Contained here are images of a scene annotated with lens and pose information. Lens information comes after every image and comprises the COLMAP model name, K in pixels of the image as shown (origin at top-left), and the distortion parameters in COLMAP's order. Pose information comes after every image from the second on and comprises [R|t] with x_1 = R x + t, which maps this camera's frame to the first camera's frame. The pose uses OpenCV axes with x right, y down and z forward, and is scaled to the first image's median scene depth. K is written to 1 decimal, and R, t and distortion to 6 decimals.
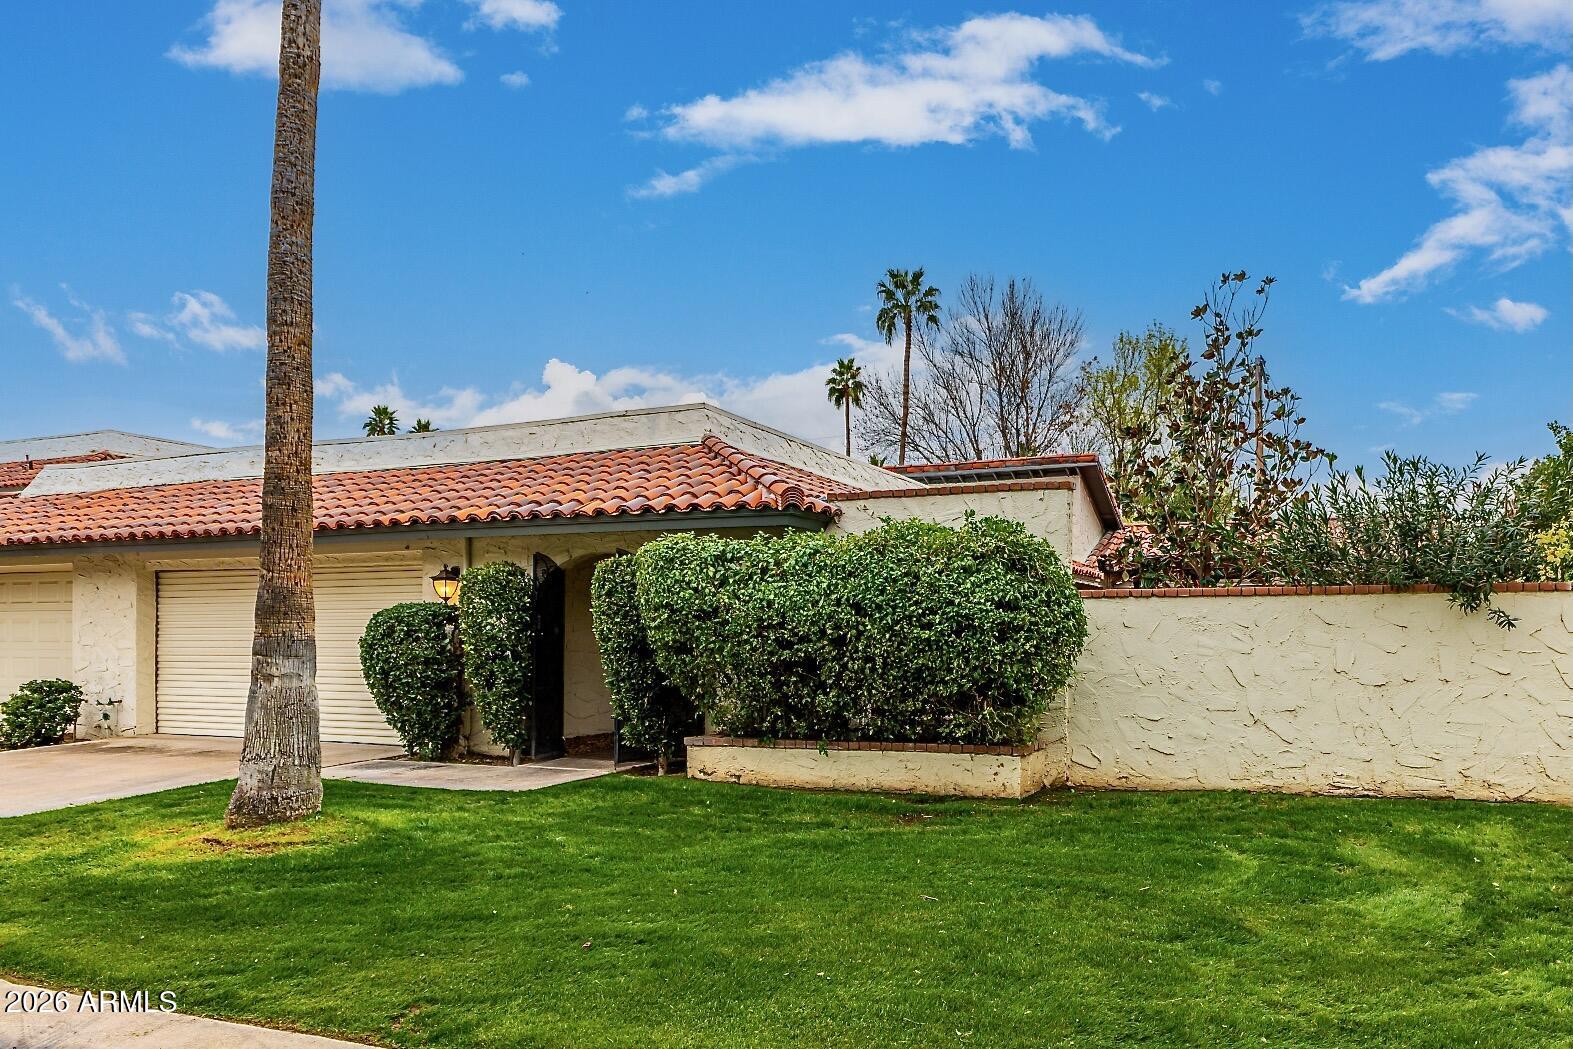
lens RADIAL K [[1289.7, 0, 790.4], [0, 1289.7, 643.1], [0, 0, 1]] dist [-0.008690, -0.001391]
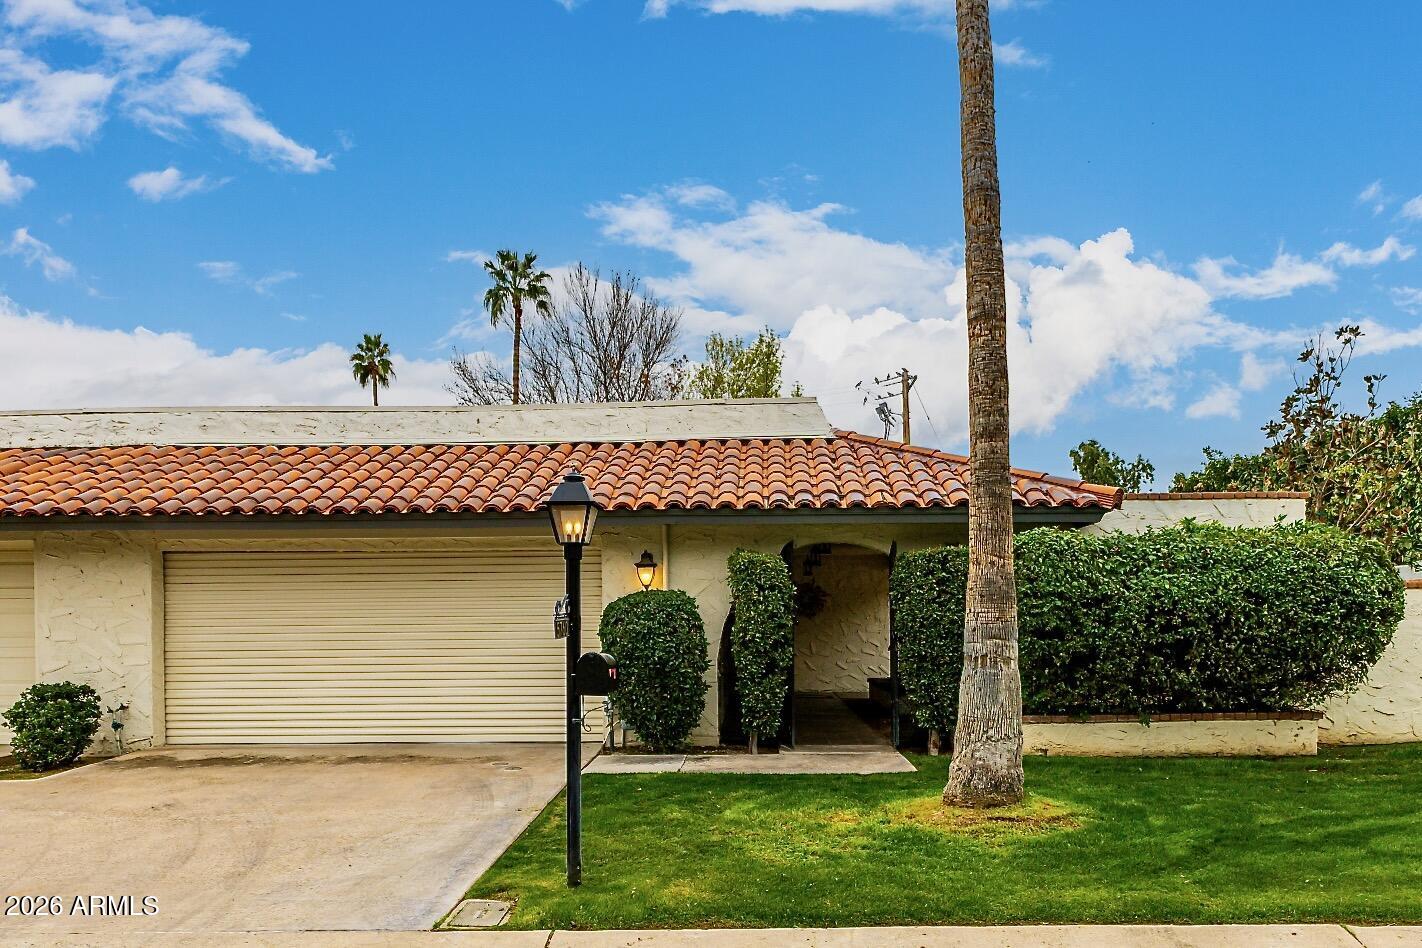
lens RADIAL K [[1328.7, 0, 709.2], [0, 1328.7, 660.1], [0, 0, 1]] dist [-0.019034, -0.006515]
pose [[0.917366, -0.015707, 0.397734, -0.536233], [0.008836, 0.999778, 0.019102, 0.001906], [-0.397946, -0.014009, 0.917302, 0.057365]]
